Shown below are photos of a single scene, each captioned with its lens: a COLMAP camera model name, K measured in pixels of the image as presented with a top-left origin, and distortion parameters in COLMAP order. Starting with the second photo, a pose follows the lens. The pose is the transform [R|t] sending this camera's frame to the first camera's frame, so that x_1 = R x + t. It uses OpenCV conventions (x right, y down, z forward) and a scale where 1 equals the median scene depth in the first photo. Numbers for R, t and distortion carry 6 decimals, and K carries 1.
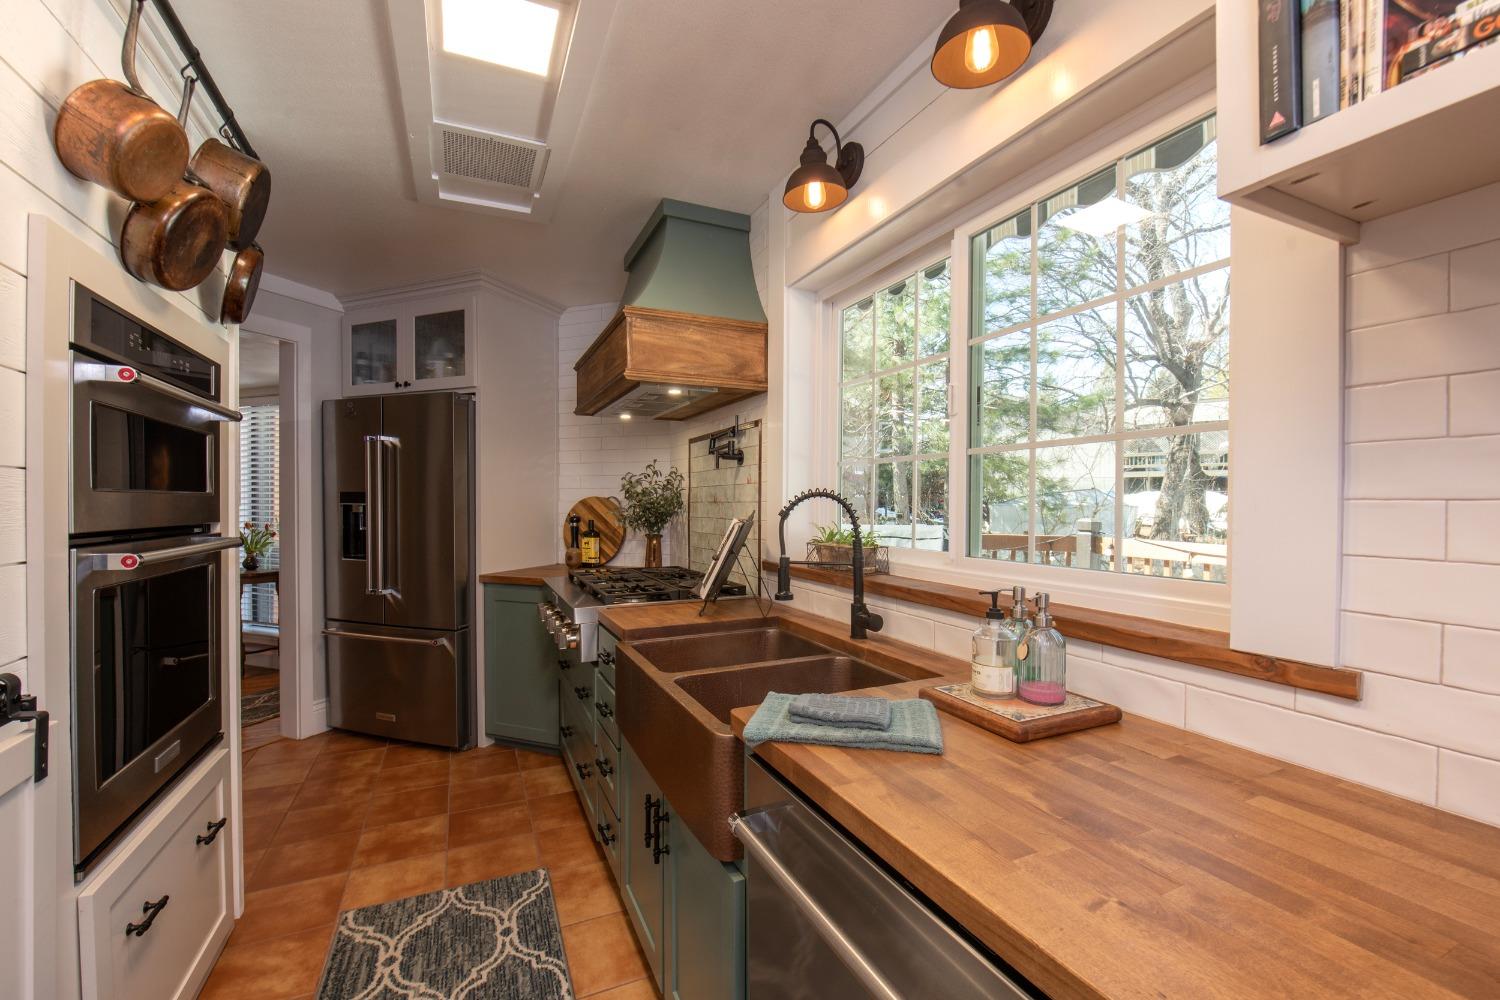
lens RADIAL K [[607.1, 0, 744.9], [0, 607.1, 503.3], [0, 0, 1]] dist [-0.013385, -0.000915]
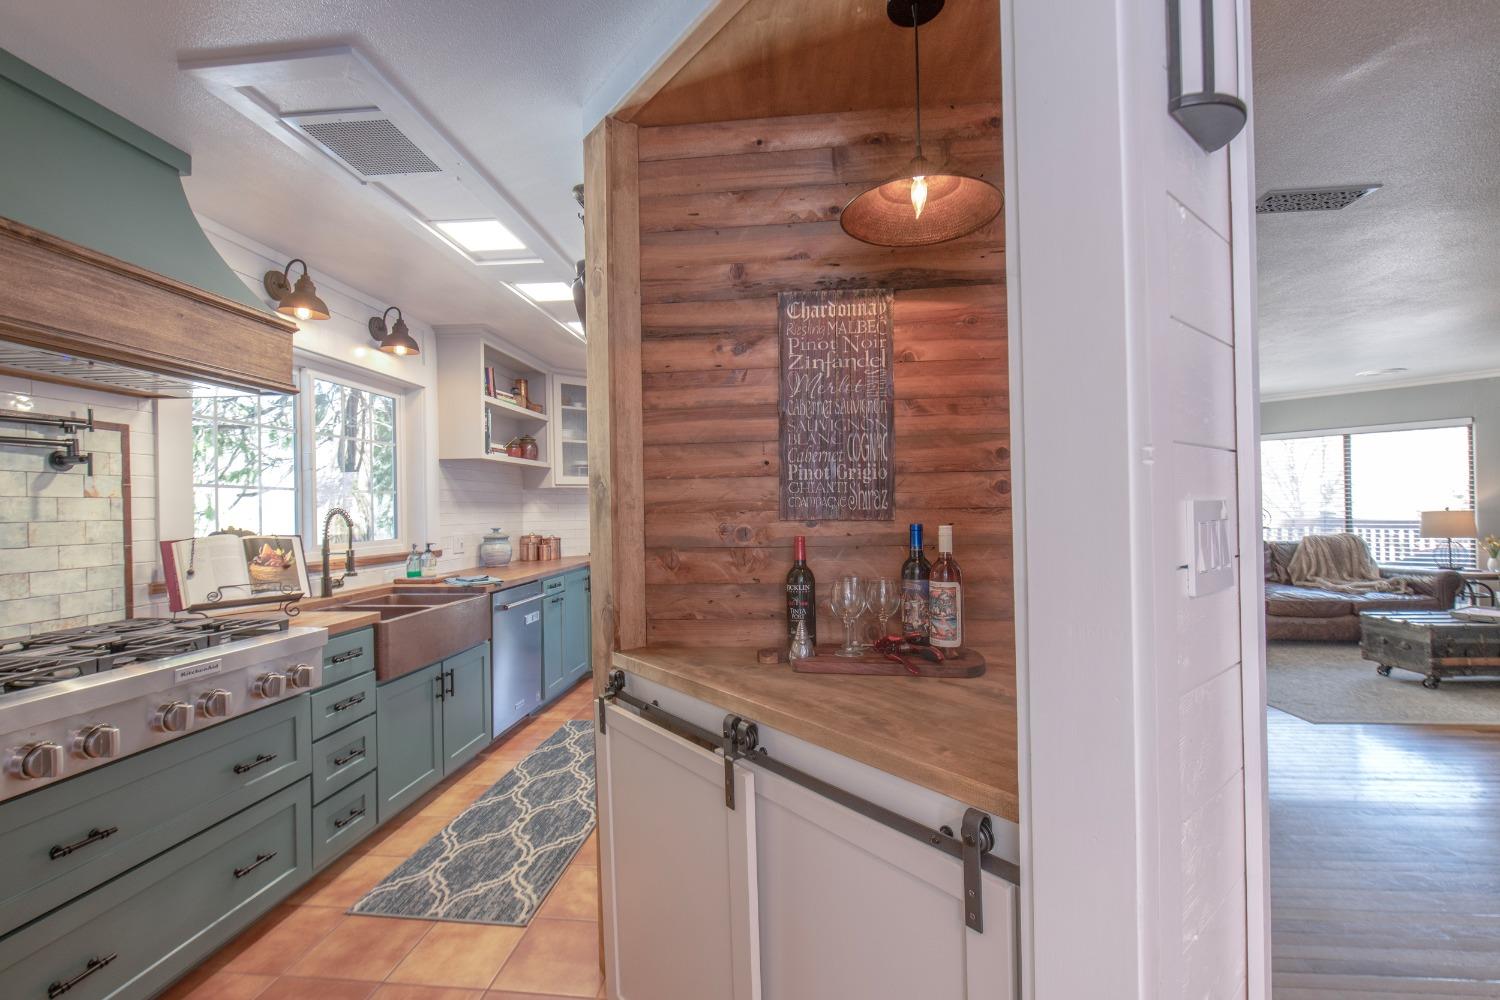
lens RADIAL K [[607.1, 0, 746.1], [0, 607.1, 506.2], [0, 0, 1]] dist [-0.013385, -0.000915]
pose [[-0.856549, 0.018302, 0.515741, -1.581466], [0.023479, 0.999718, 0.003518, -0.000345], [-0.515531, 0.015122, -0.856737, 1.734285]]
